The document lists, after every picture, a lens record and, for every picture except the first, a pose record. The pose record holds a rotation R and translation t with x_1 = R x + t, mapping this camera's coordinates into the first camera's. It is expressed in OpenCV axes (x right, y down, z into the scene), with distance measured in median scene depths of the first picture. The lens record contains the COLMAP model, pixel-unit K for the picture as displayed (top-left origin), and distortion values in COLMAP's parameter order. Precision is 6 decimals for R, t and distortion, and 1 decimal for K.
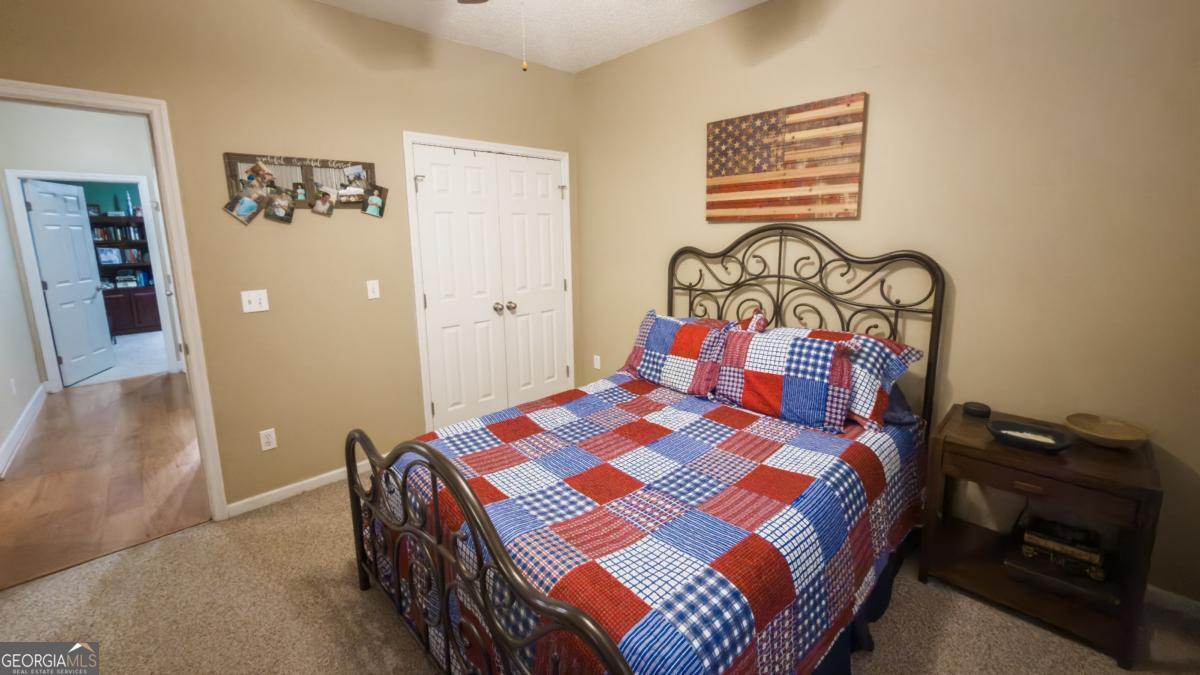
lens RADIAL K [[475.2, 0, 598.3], [0, 475.2, 335.9], [0, 0, 1]] dist [0.000443, 0.000052]
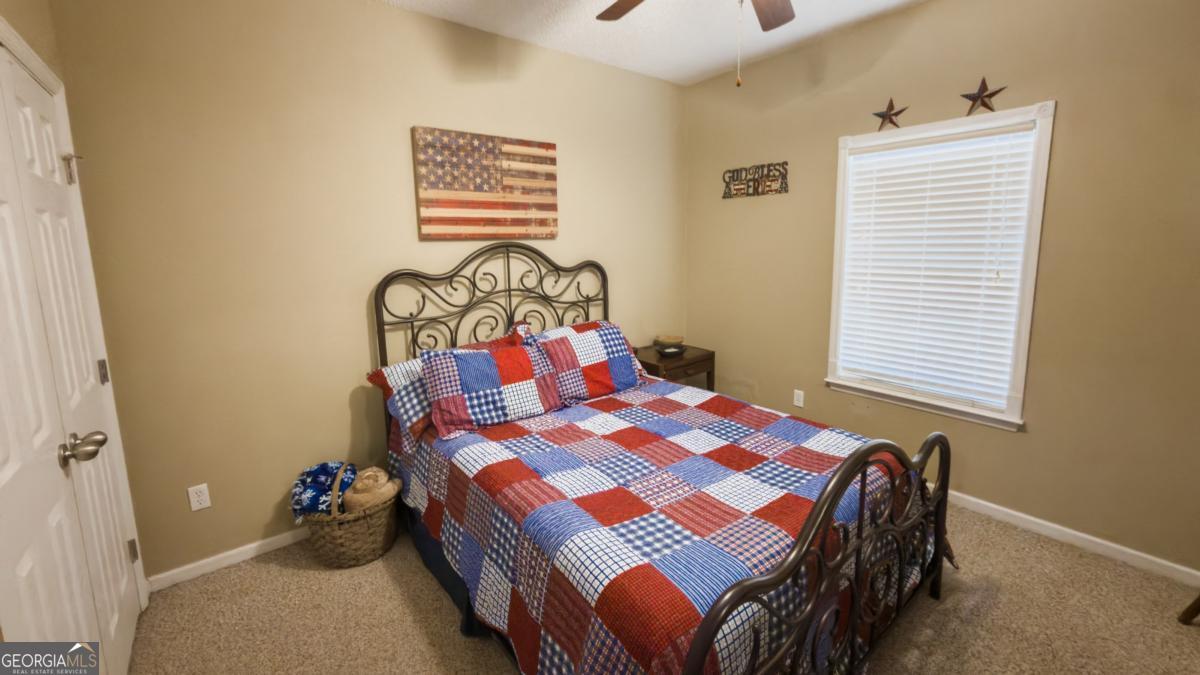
lens RADIAL K [[475.2, 0, 598.2], [0, 475.2, 338.6], [0, 0, 1]] dist [0.000443, 0.000052]
pose [[0.095205, -0.190663, 0.977028, -0.722986], [0.233431, 0.958395, 0.164281, -0.158765], [-0.967701, 0.212429, 0.135751, 0.717921]]
